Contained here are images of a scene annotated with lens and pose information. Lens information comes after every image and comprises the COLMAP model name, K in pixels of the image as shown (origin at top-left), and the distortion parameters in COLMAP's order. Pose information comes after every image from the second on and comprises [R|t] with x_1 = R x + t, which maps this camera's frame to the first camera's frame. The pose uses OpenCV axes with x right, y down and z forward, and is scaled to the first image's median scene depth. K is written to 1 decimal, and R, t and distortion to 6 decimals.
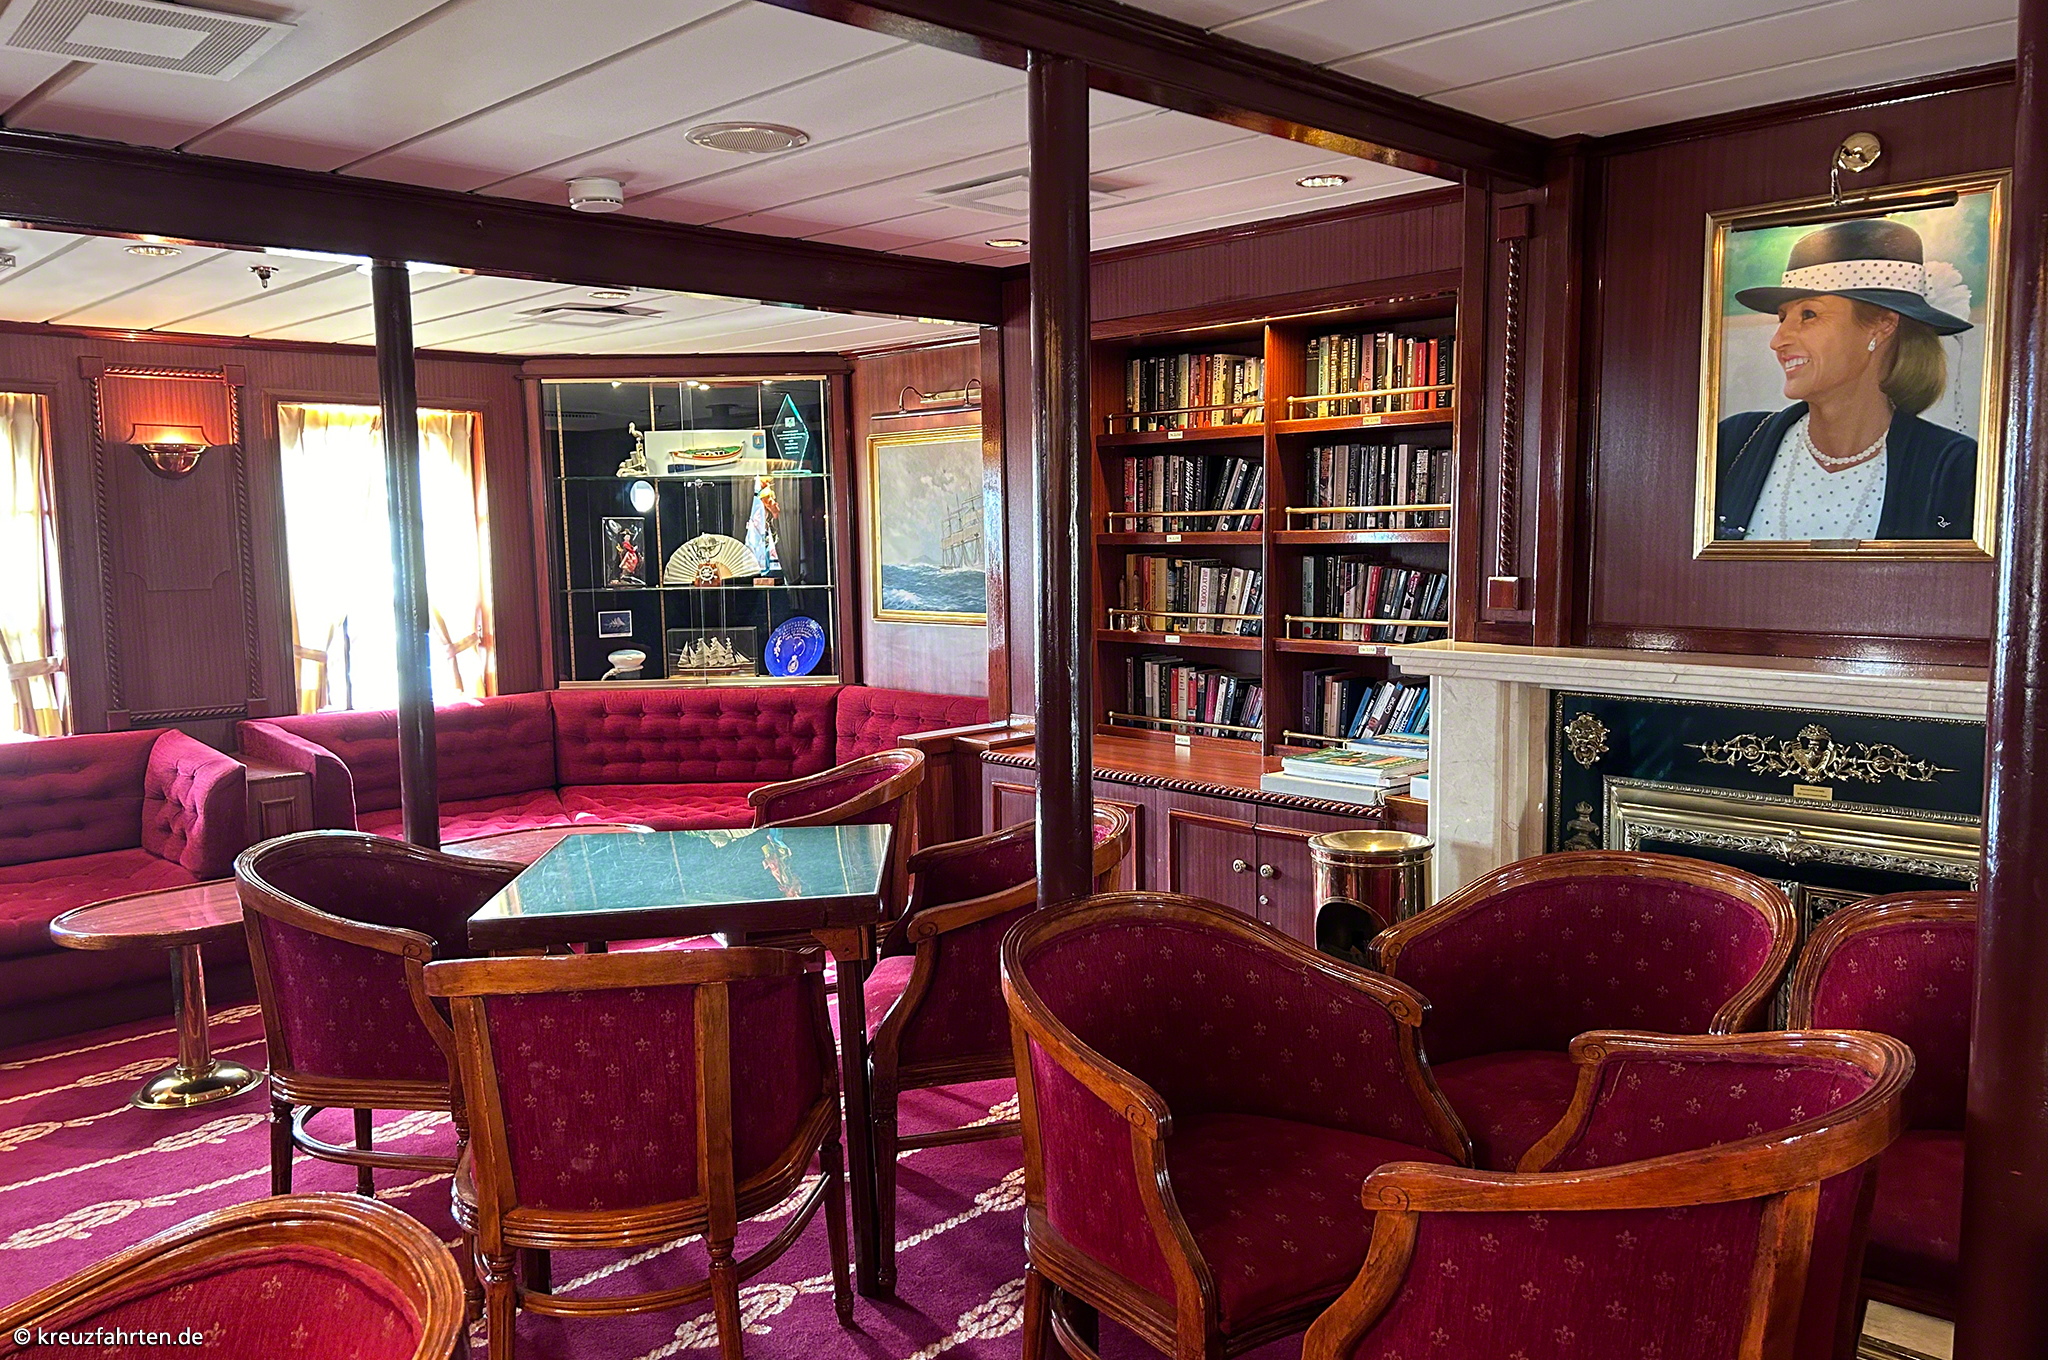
lens RADIAL K [[1546.6, 0, 1026.8], [0, 1546.6, 682.0], [0, 0, 1]] dist [0.031459, -0.011803]
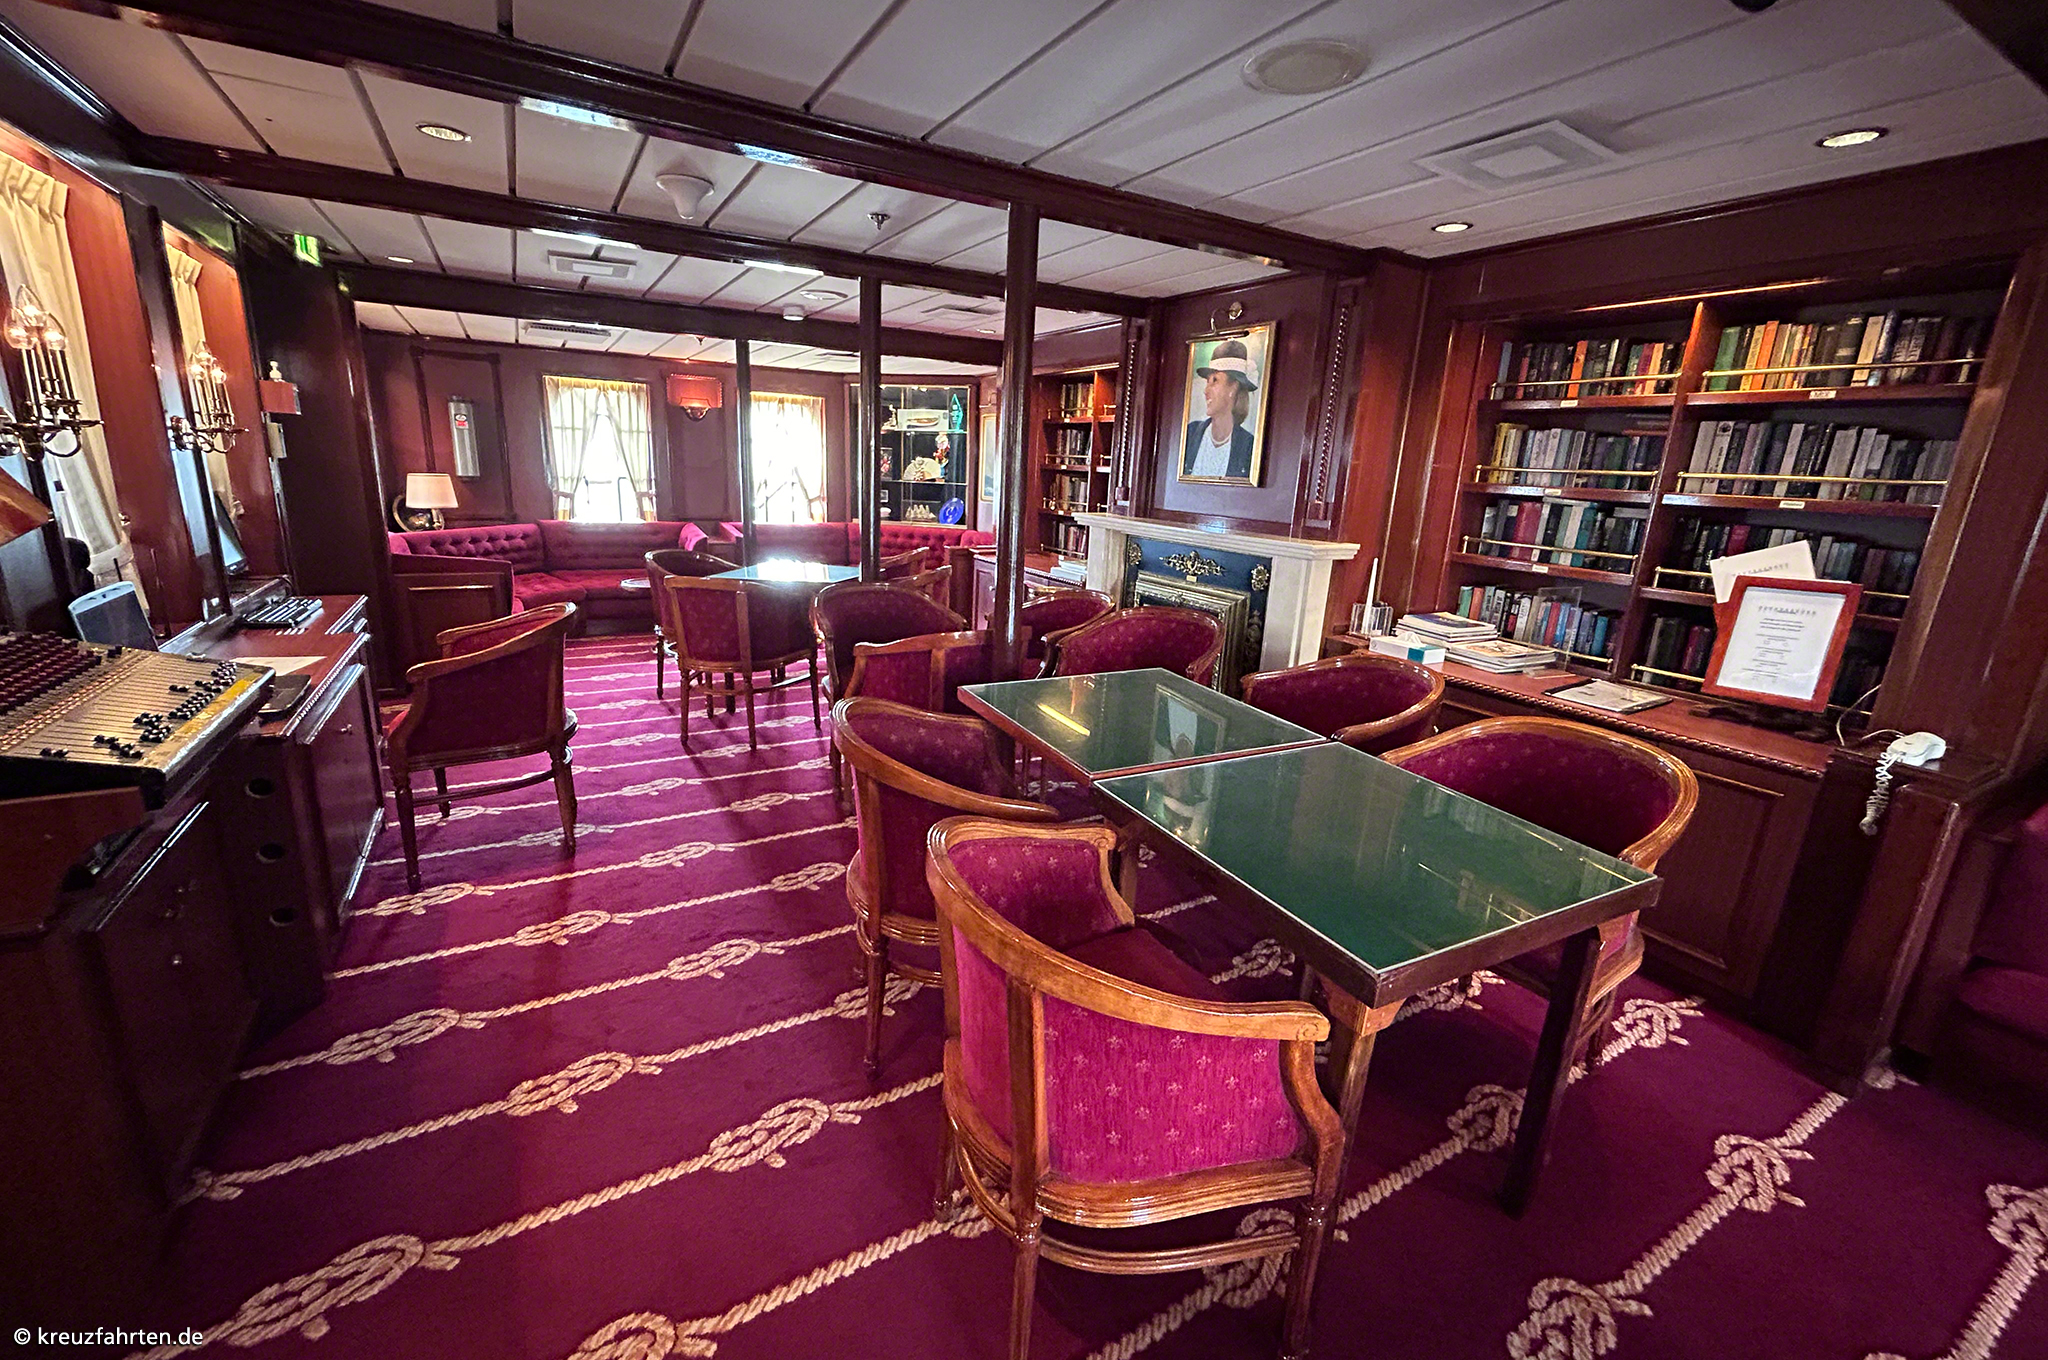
lens RADIAL K [[853.7, 0, 1024.9], [0, 853.7, 684.5], [0, 0, 1]] dist [-0.000865, 0.000125]
pose [[0.963993, 0.120297, -0.237164, 0.362517], [-0.084196, 0.984020, 0.156894, 0.027807], [0.252248, -0.131277, 0.958717, -0.245573]]
